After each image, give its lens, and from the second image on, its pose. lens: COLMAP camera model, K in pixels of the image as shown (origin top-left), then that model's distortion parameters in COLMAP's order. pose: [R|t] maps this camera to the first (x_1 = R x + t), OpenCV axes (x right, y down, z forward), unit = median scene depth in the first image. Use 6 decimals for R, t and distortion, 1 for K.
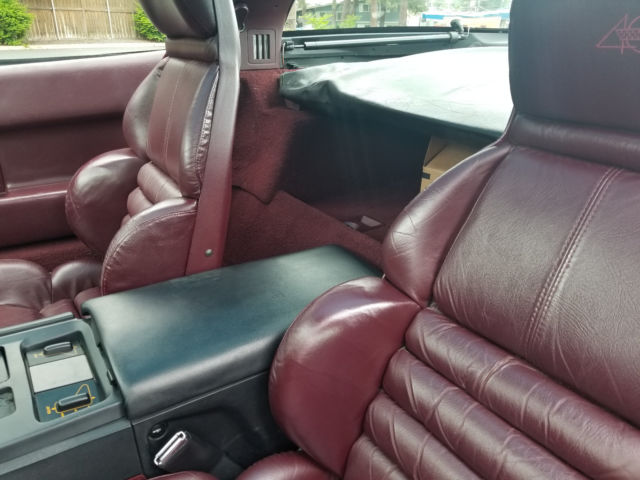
lens RADIAL K [[495.0, 0, 309.3], [0, 495.0, 240.0], [0, 0, 1]] dist [0.001529, -0.030512]
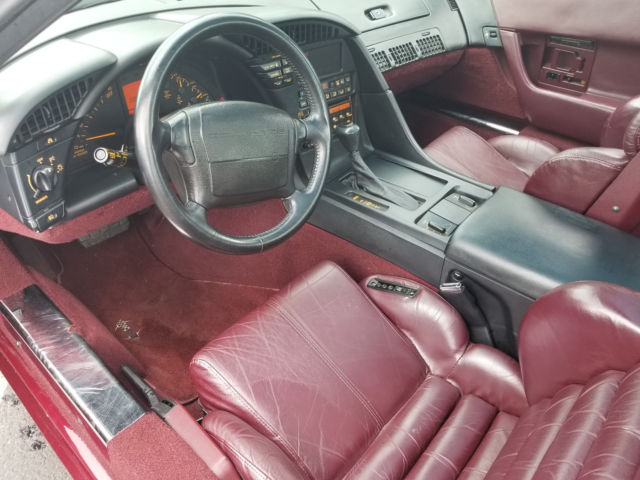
lens RADIAL K [[495.0, 0, 309.3], [0, 495.0, 240.0], [0, 0, 1]] dist [0.001529, -0.030512]
pose [[0.215200, 0.566145, -0.795719, 0.698645], [-0.355898, 0.804240, 0.475956, -0.247779], [0.909409, 0.180769, 0.374562, -0.002971]]
